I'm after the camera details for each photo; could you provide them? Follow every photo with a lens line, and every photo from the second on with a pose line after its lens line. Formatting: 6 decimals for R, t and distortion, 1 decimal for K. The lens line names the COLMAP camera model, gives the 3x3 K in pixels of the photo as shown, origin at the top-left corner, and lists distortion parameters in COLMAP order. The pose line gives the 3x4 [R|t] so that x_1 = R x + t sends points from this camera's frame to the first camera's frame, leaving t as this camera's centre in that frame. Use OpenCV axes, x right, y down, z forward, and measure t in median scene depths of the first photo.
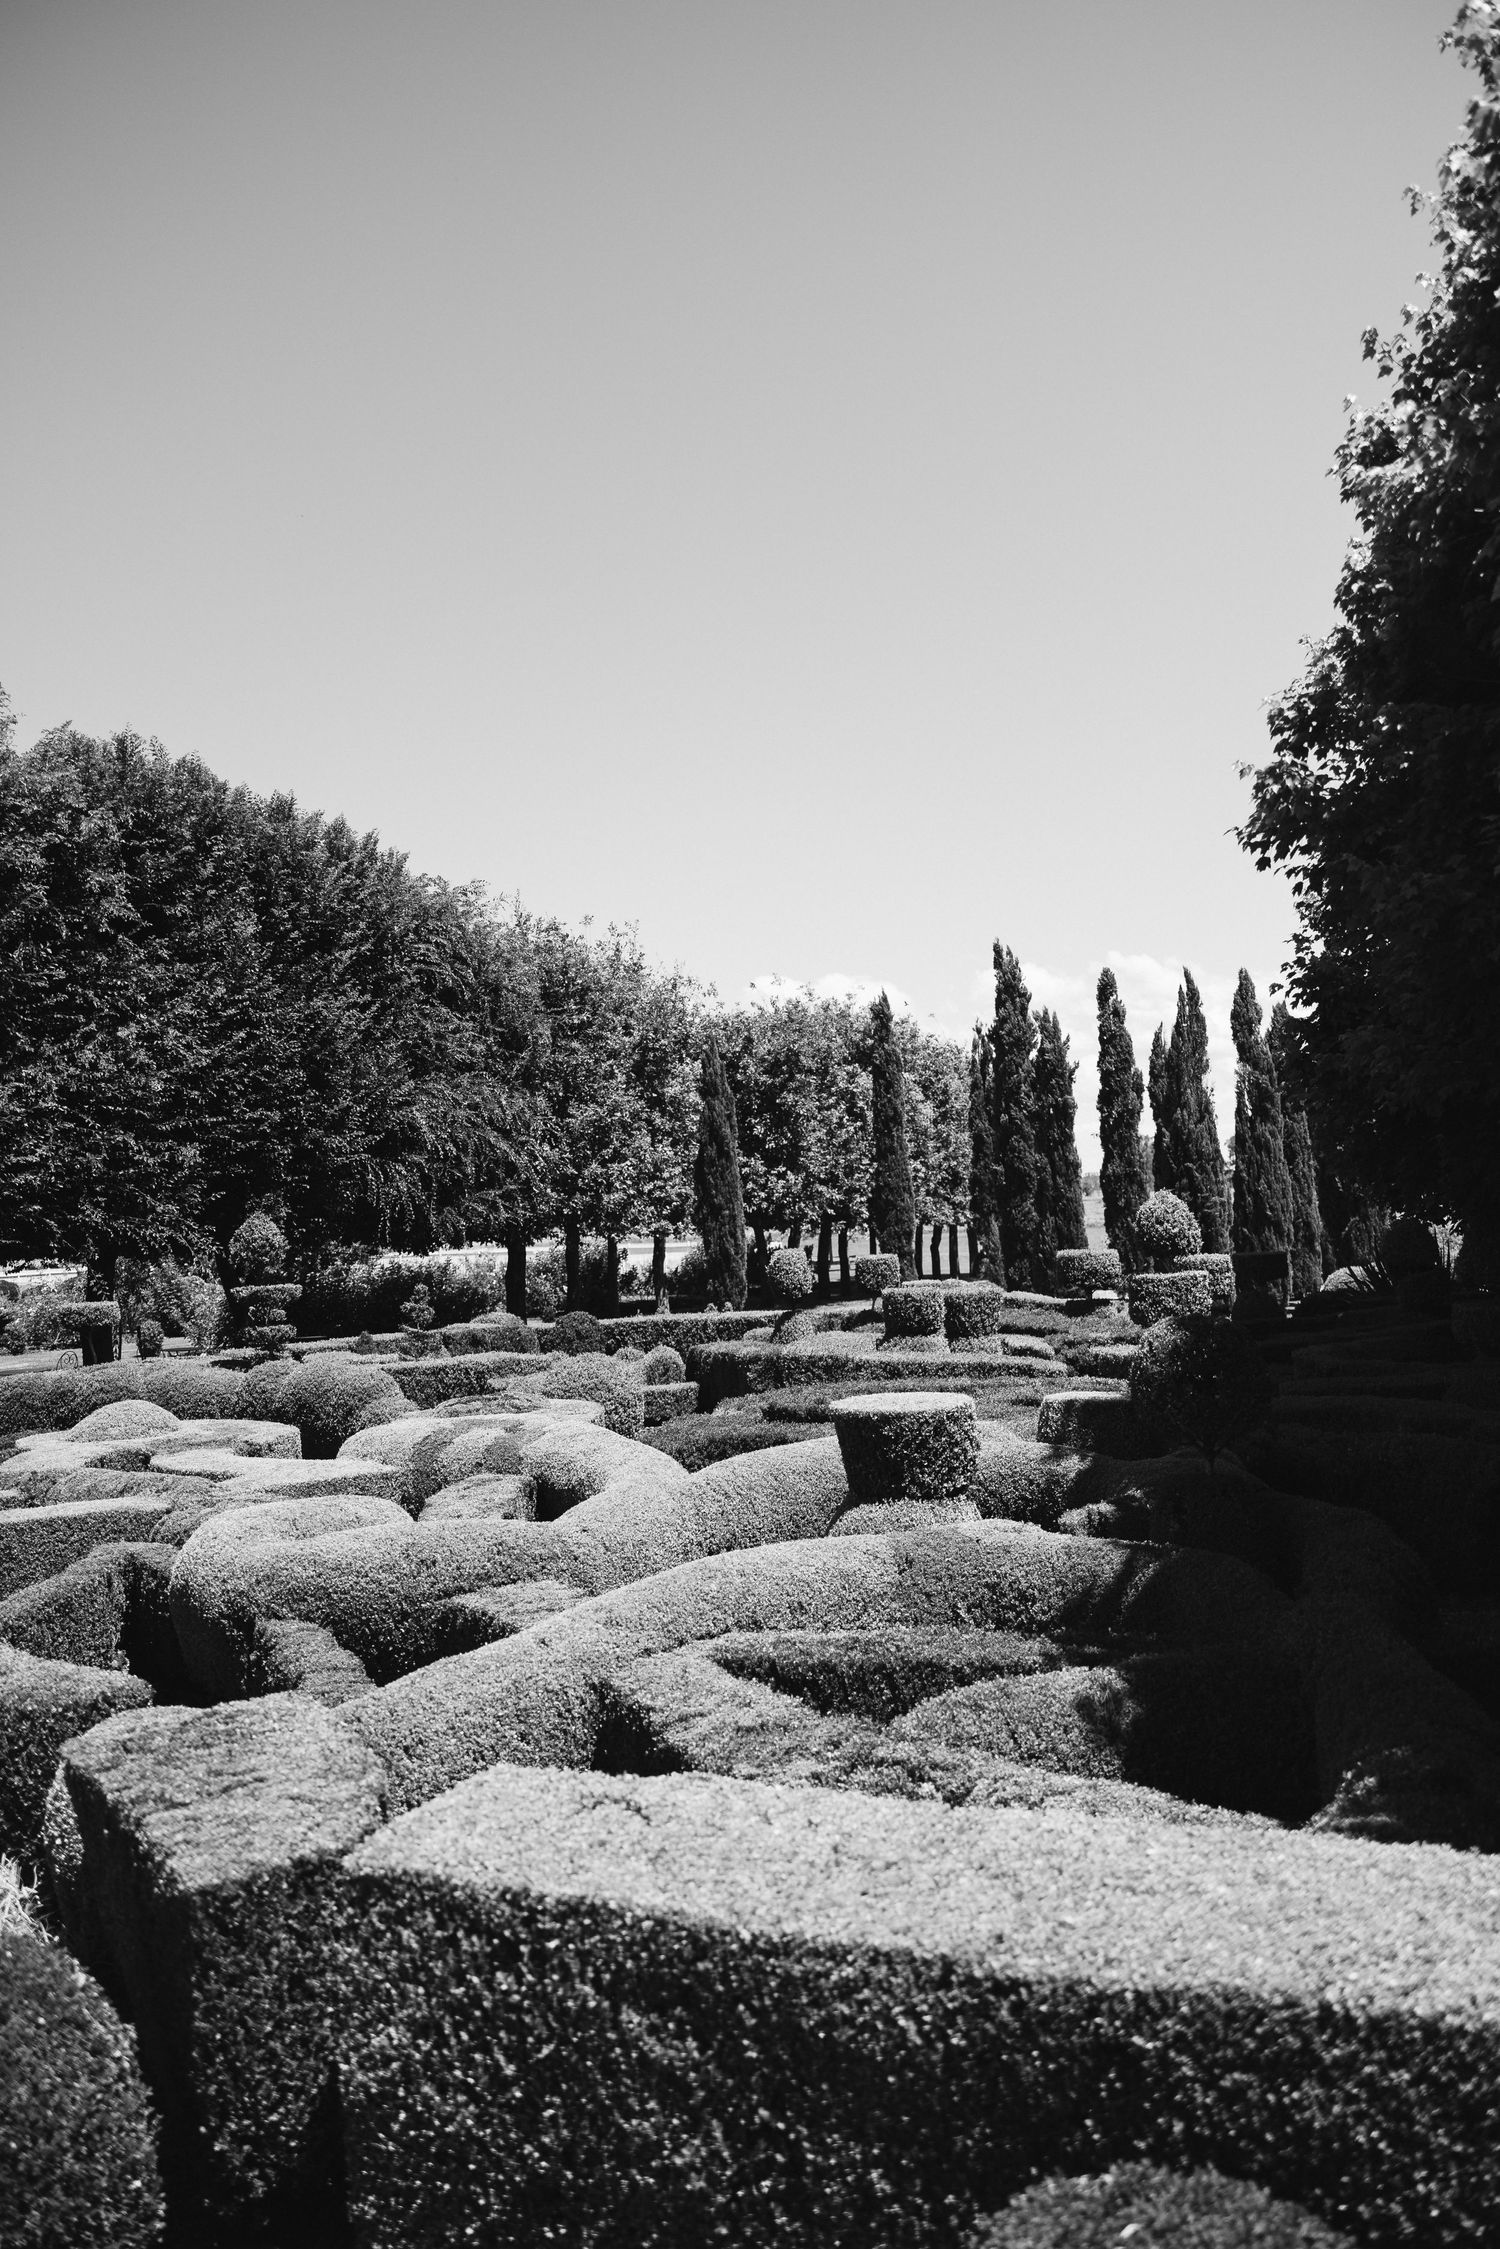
lens RADIAL K [[1787.2, 0, 749.7], [0, 1787.2, 1126.3], [0, 0, 1]] dist [0.003428, -0.001744]
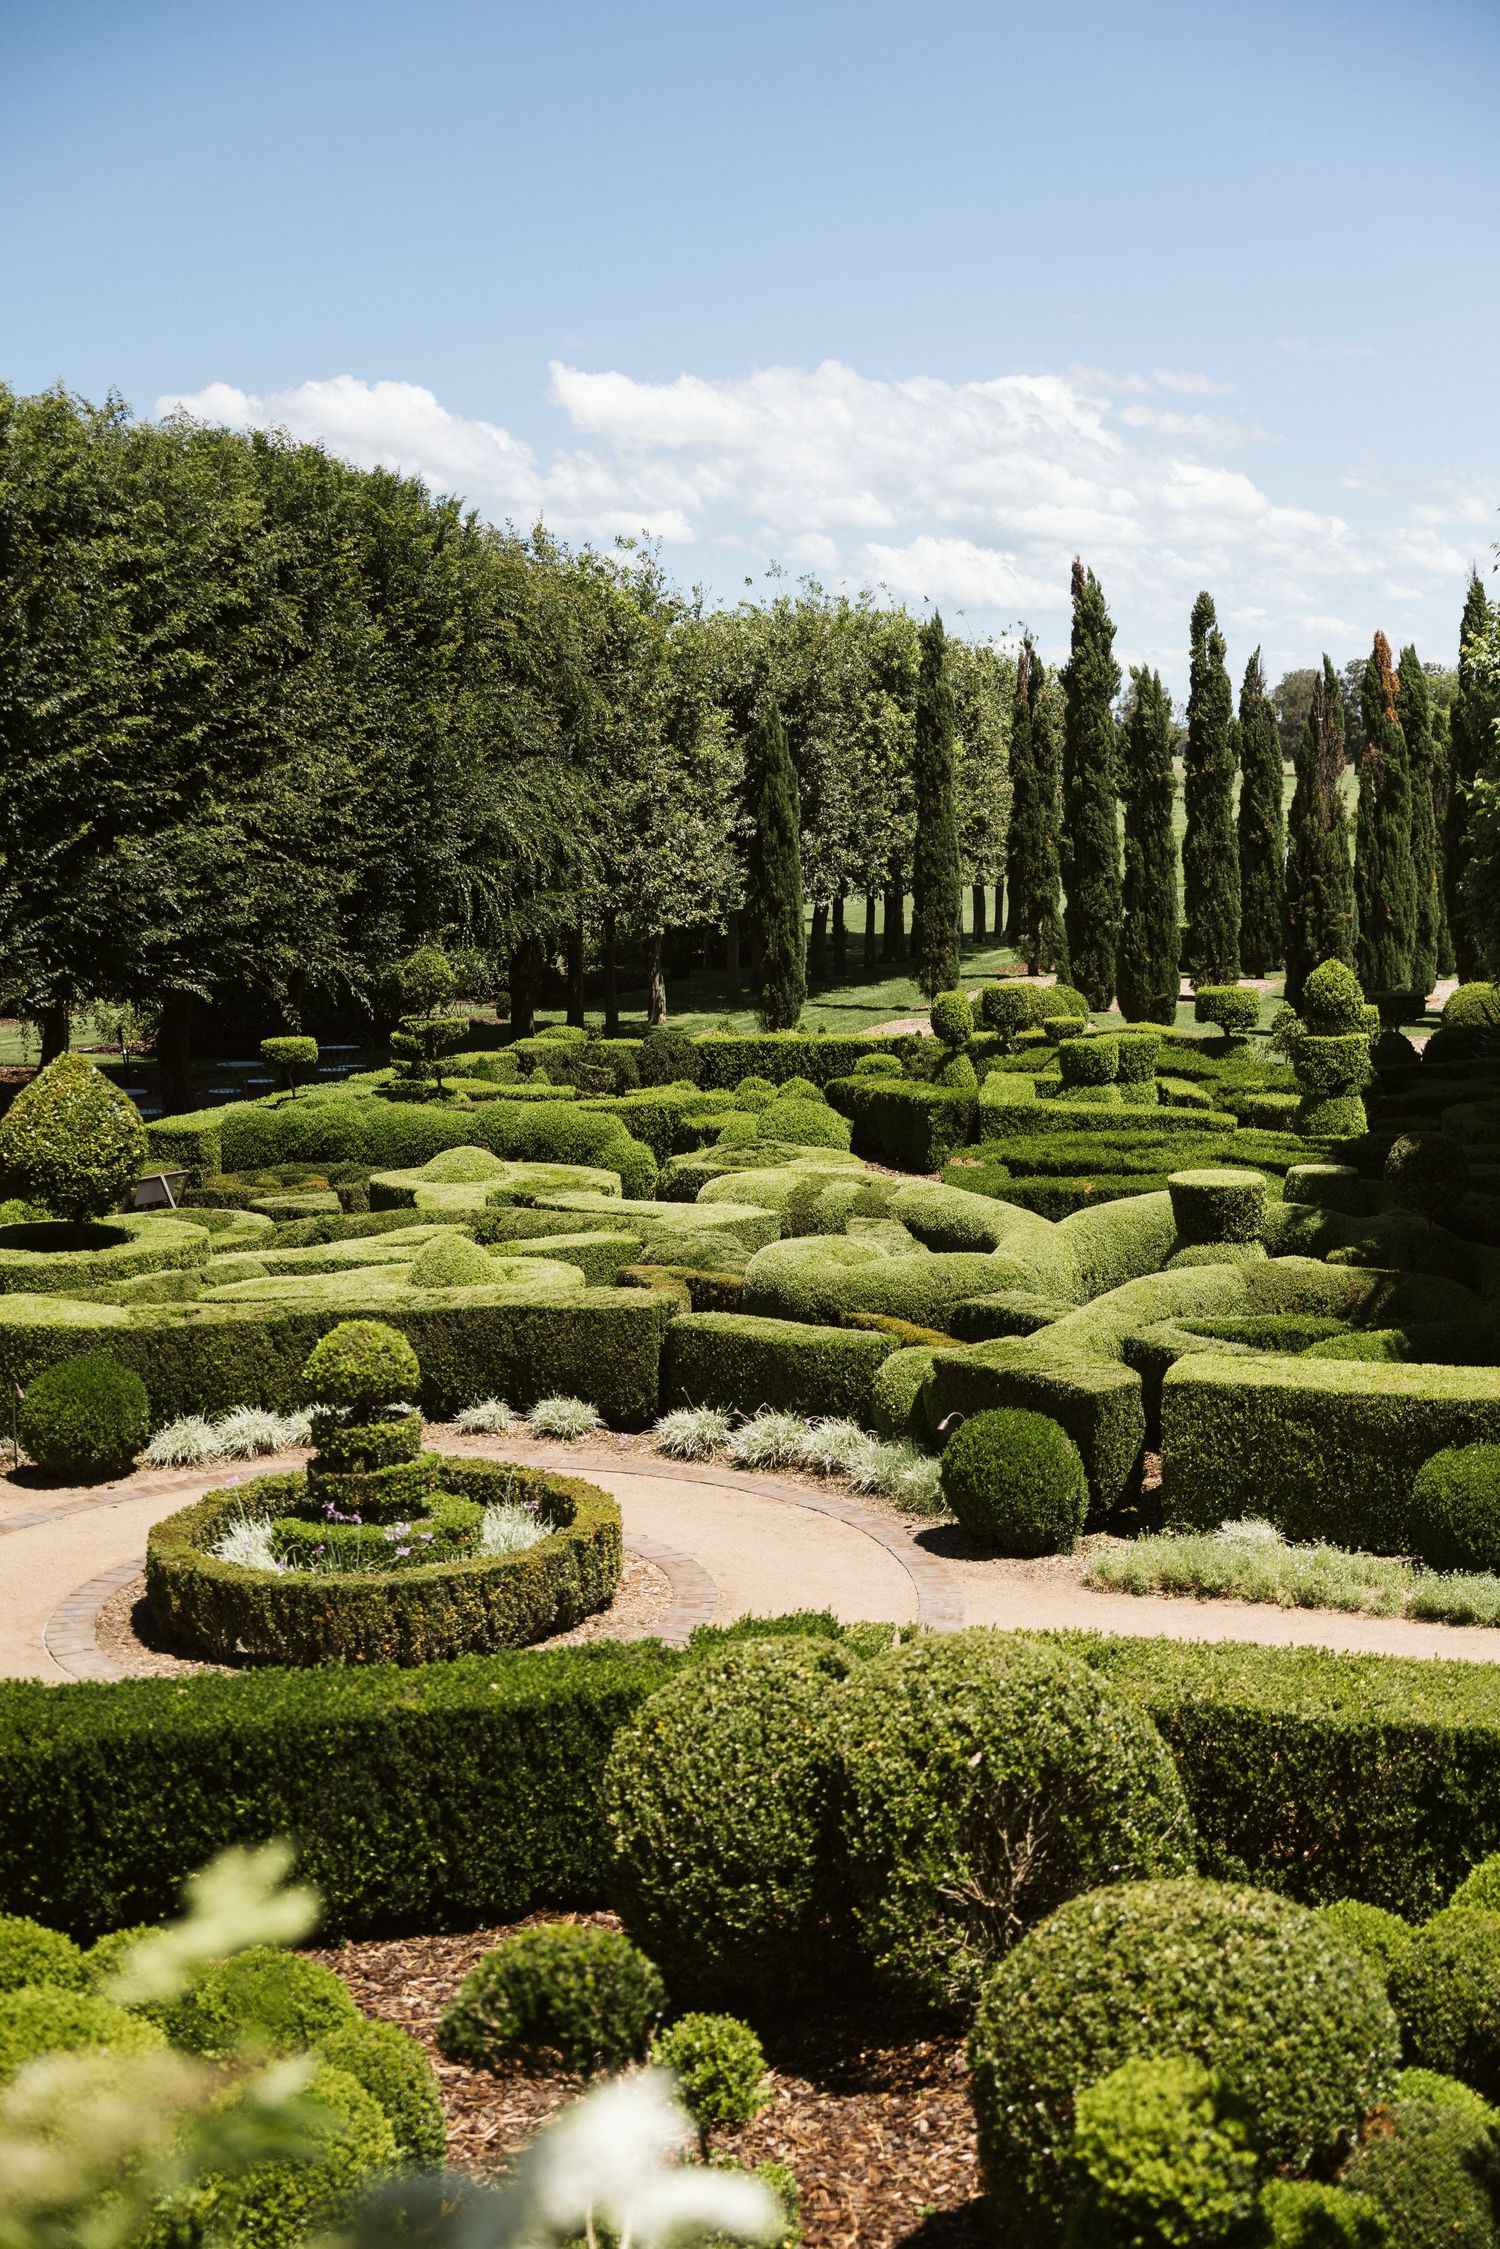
lens RADIAL K [[2885.4, 0, 749.8], [0, 2885.4, 1124.6], [0, 0, 1]] dist [0.016939, 0.000000]
pose [[0.995494, 0.014857, 0.093651, -0.186846], [-0.030801, 0.984756, 0.171191, -0.102038], [-0.089680, -0.173305, 0.980777, -0.463896]]
